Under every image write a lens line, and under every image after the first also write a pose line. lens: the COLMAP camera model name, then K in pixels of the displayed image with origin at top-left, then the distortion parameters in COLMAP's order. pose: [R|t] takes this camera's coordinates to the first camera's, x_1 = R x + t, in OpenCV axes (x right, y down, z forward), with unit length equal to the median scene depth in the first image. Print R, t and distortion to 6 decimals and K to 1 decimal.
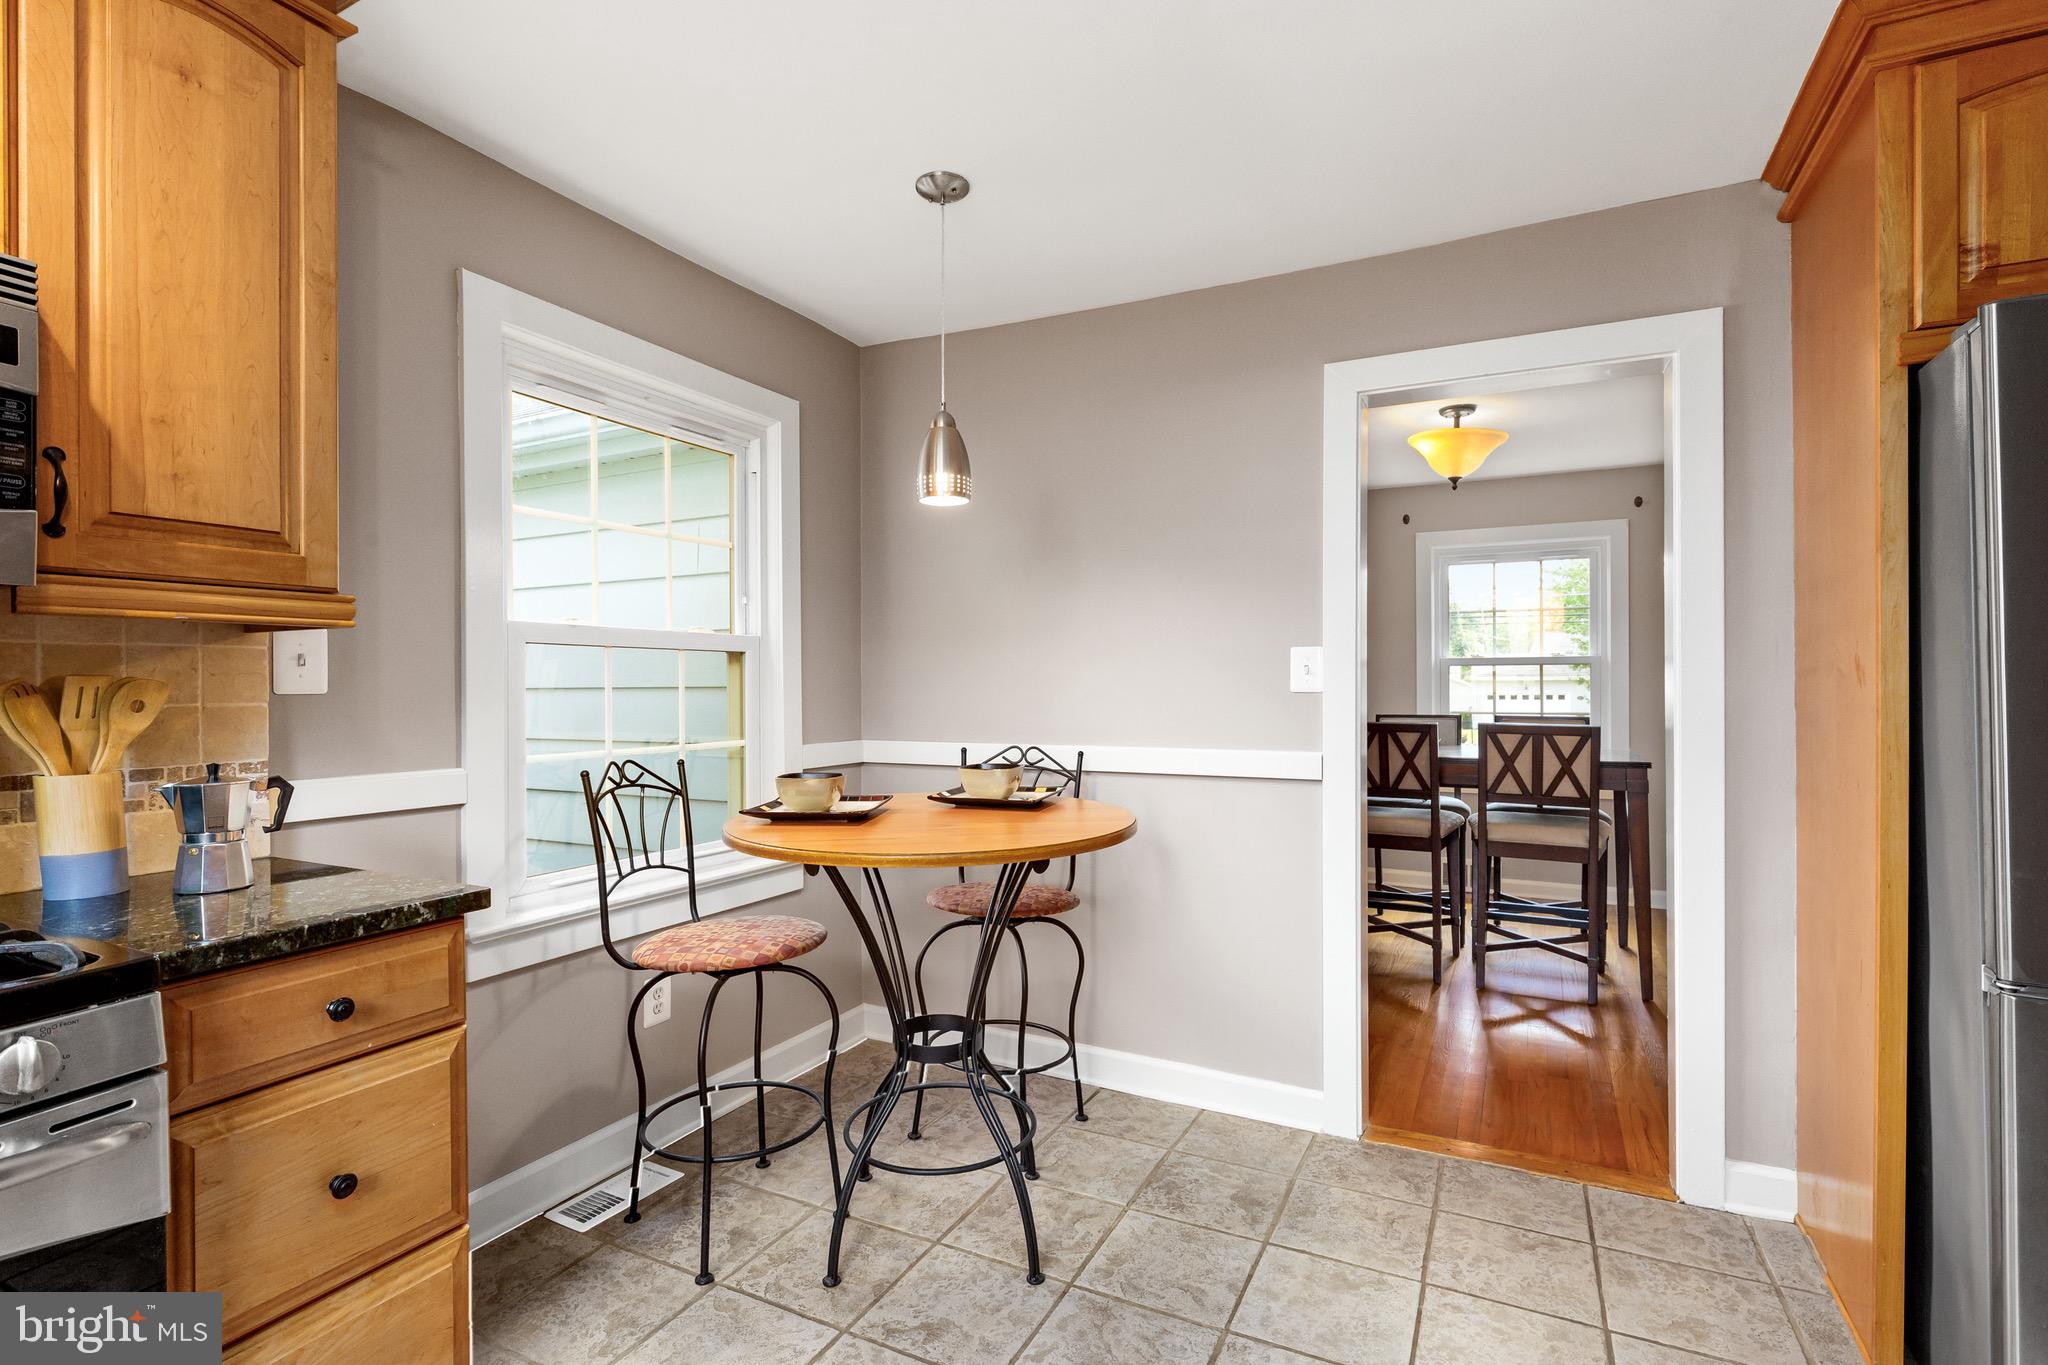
lens RADIAL K [[971.4, 0, 1019.1], [0, 971.4, 686.3], [0, 0, 1]] dist [0.000209, 0.000416]
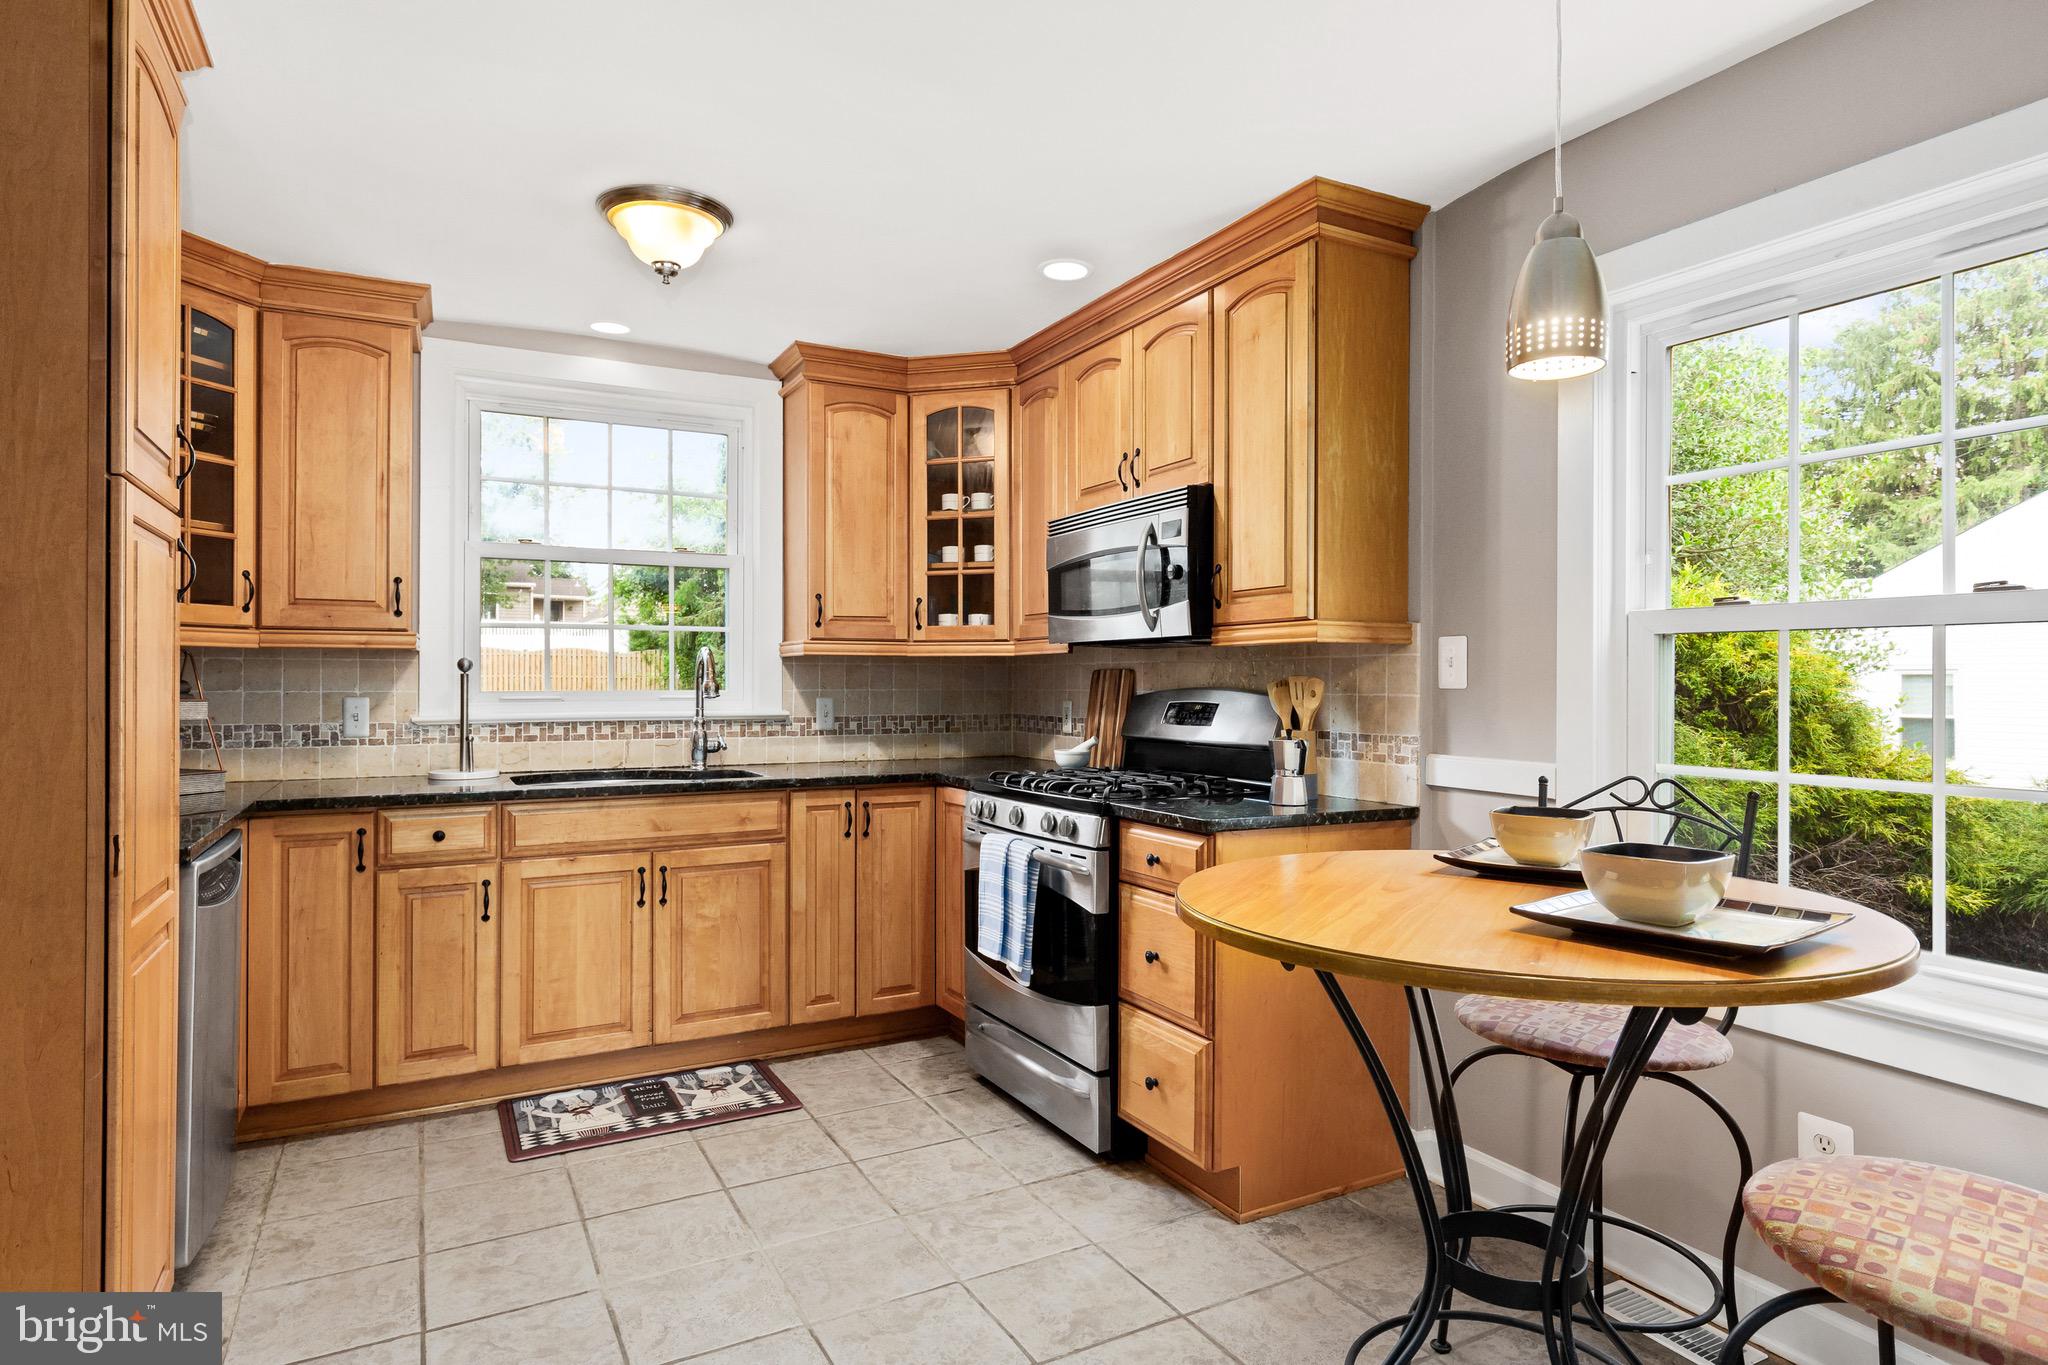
lens RADIAL K [[1114.9, 0, 1021.0], [0, 1114.9, 677.0], [0, 0, 1]] dist [0.004011, 0.000557]
pose [[-0.568632, 0.000869, -0.822592, 0.650437], [-0.000666, 0.999999, 0.001517, -0.007767], [0.822592, 0.001411, -0.568631, 1.113758]]
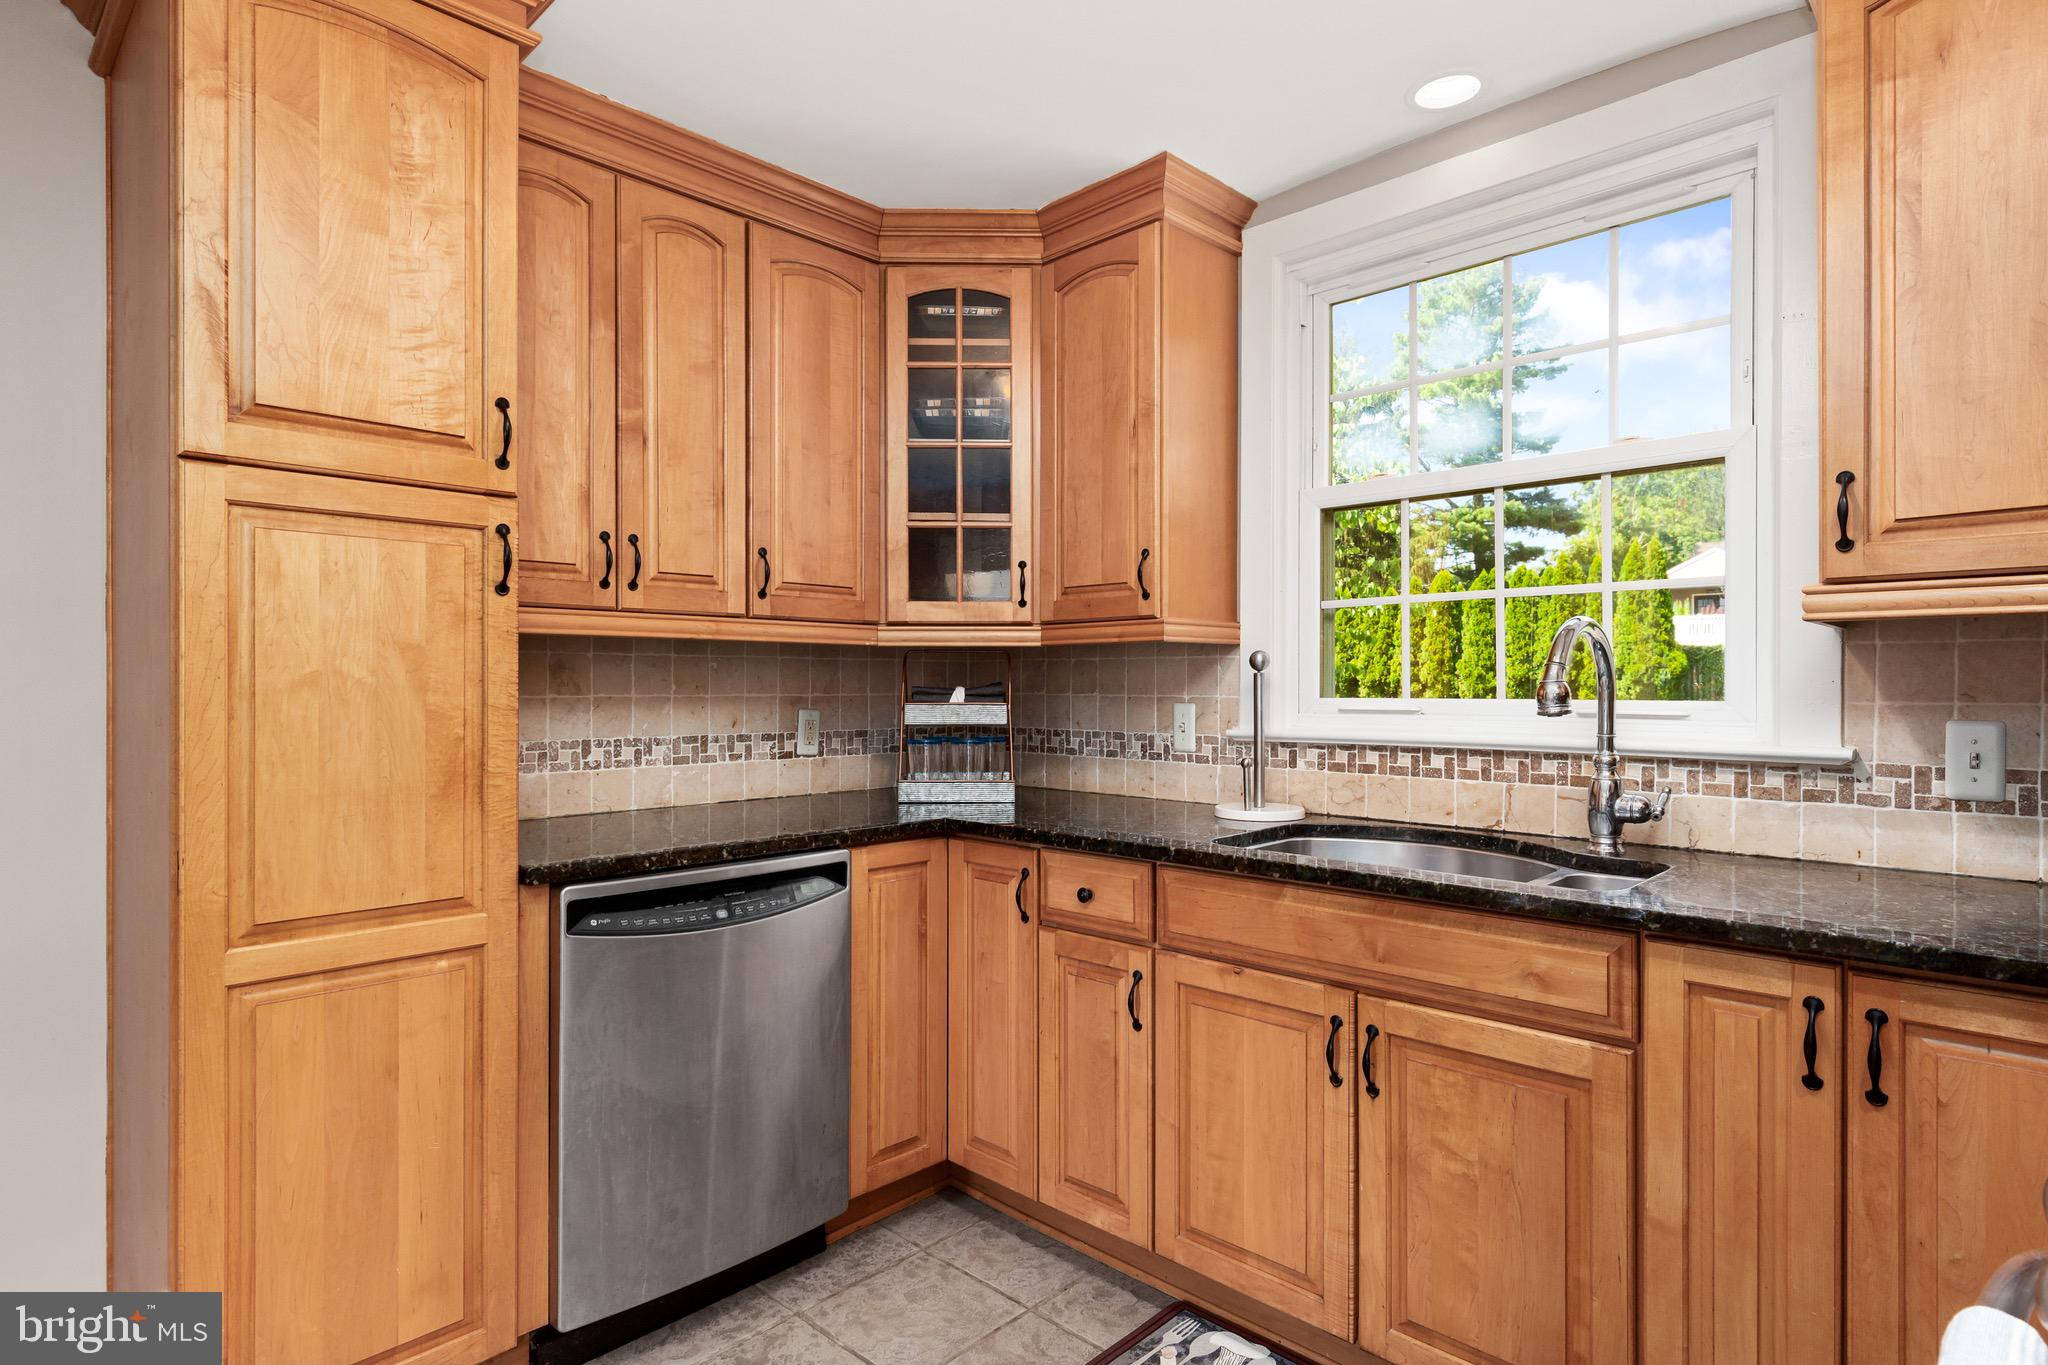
lens RADIAL K [[1066.0, 0, 1028.1], [0, 1066.0, 685.1], [0, 0, 1]] dist [0.001817, -0.000303]
pose [[-0.958997, 0.004002, 0.283387, -0.293234], [0.004699, 0.999987, 0.001781, -0.000086], [-0.283377, 0.003040, -0.959004, 0.675917]]
